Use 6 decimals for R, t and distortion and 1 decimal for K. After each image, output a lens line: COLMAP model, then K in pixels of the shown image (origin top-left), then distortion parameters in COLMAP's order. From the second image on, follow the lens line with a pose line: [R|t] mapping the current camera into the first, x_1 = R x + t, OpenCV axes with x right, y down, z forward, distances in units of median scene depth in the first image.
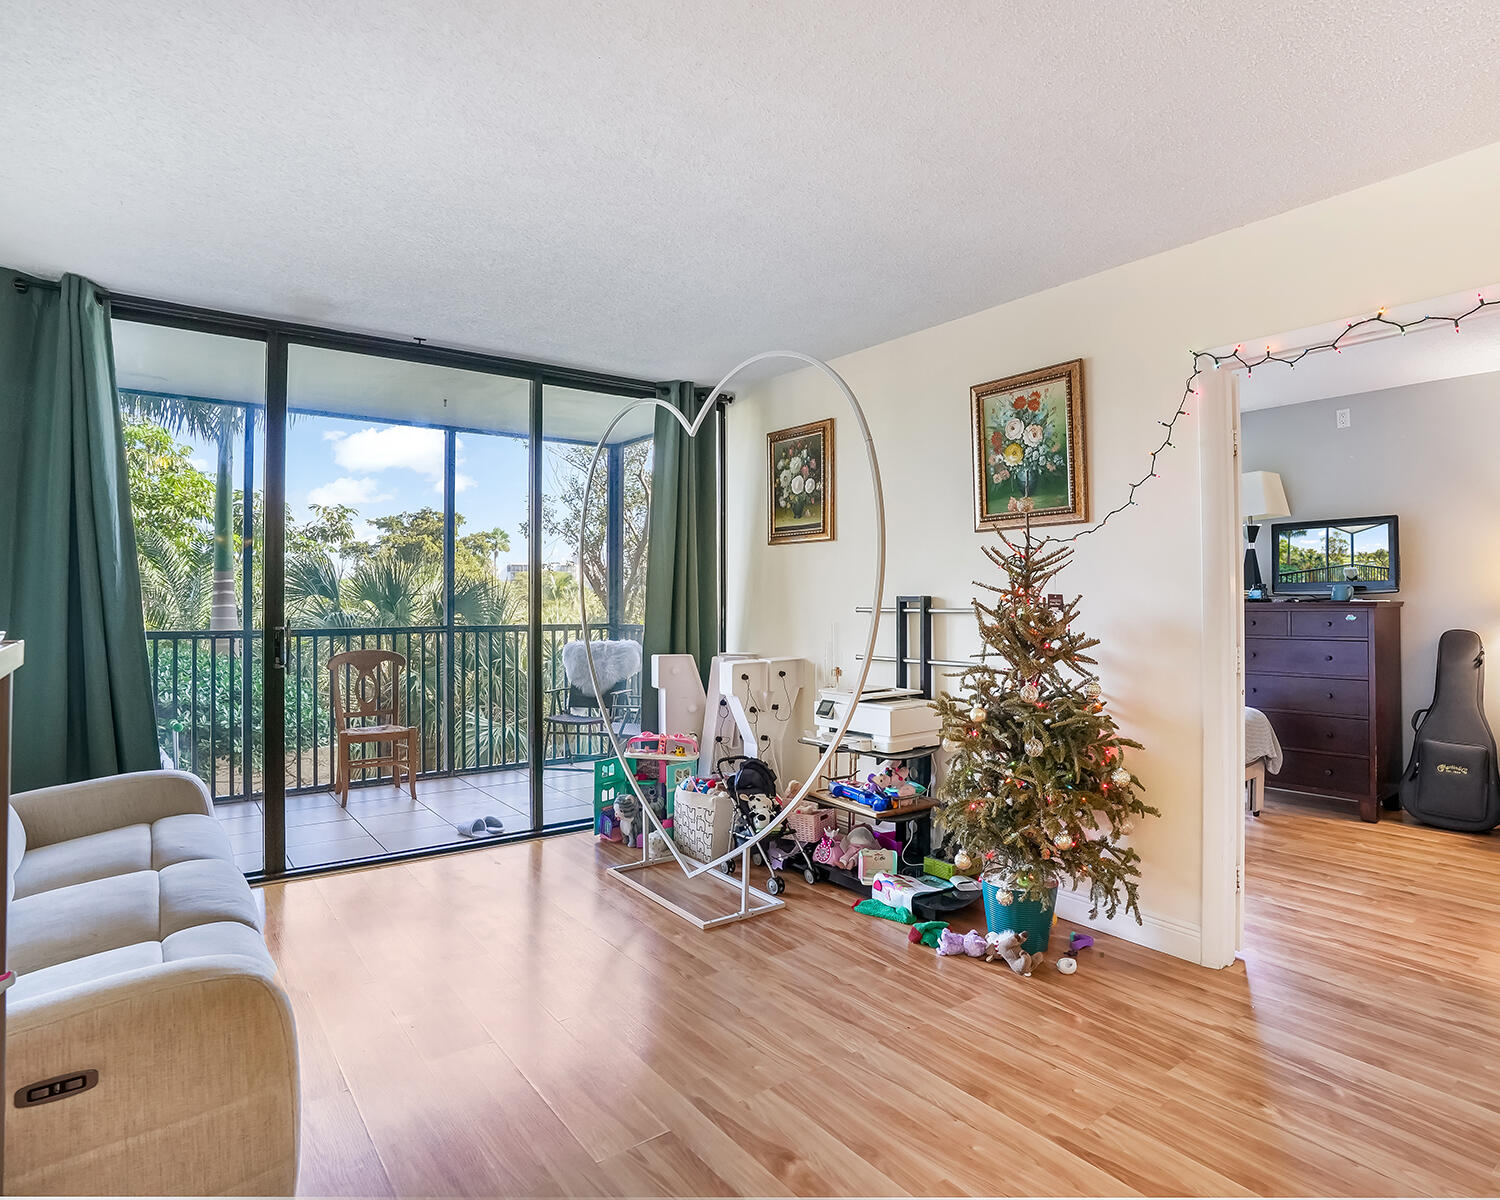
lens RADIAL K [[836.8, 0, 747.6], [0, 836.8, 592.4], [0, 0, 1]] dist [-0.063128, 0.024251]
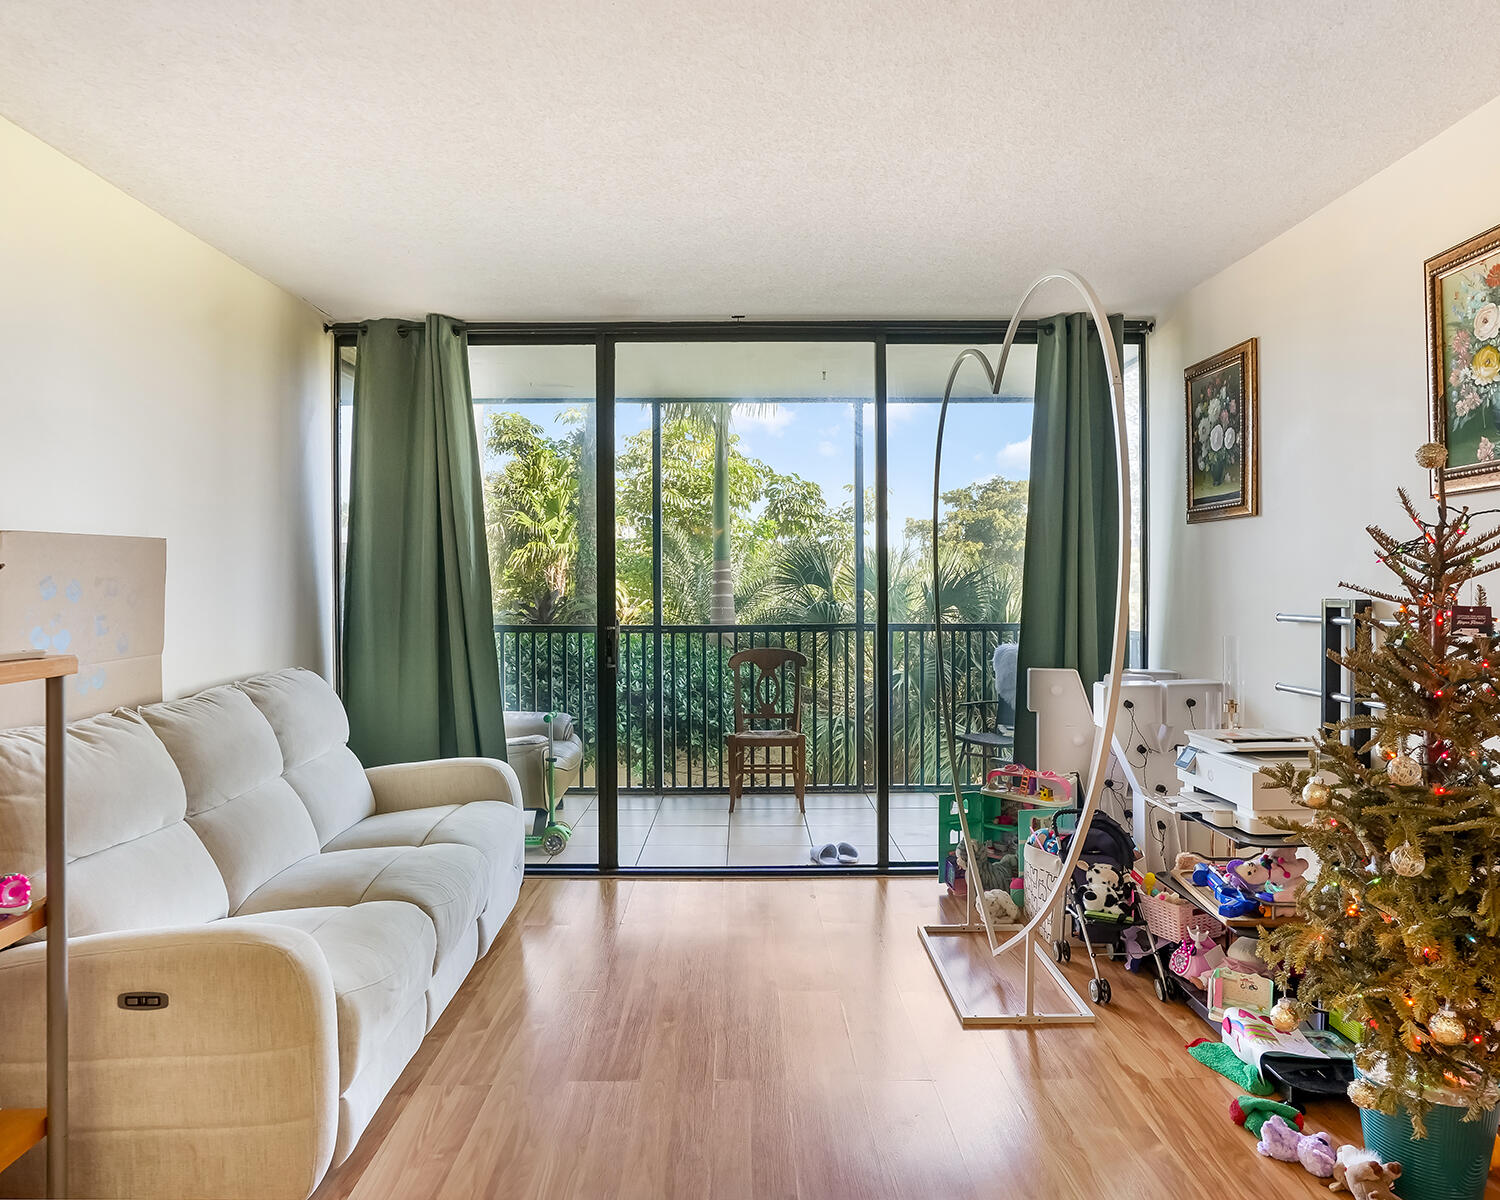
lens RADIAL K [[999.6, 0, 749.3], [0, 999.6, 597.1], [0, 0, 1]] dist [-0.048475, 0.035512]
pose [[0.807032, 0.005323, -0.590483, 0.298967], [0.008100, 0.999766, 0.020083, -0.017972], [0.590452, -0.020991, 0.806800, 0.112774]]
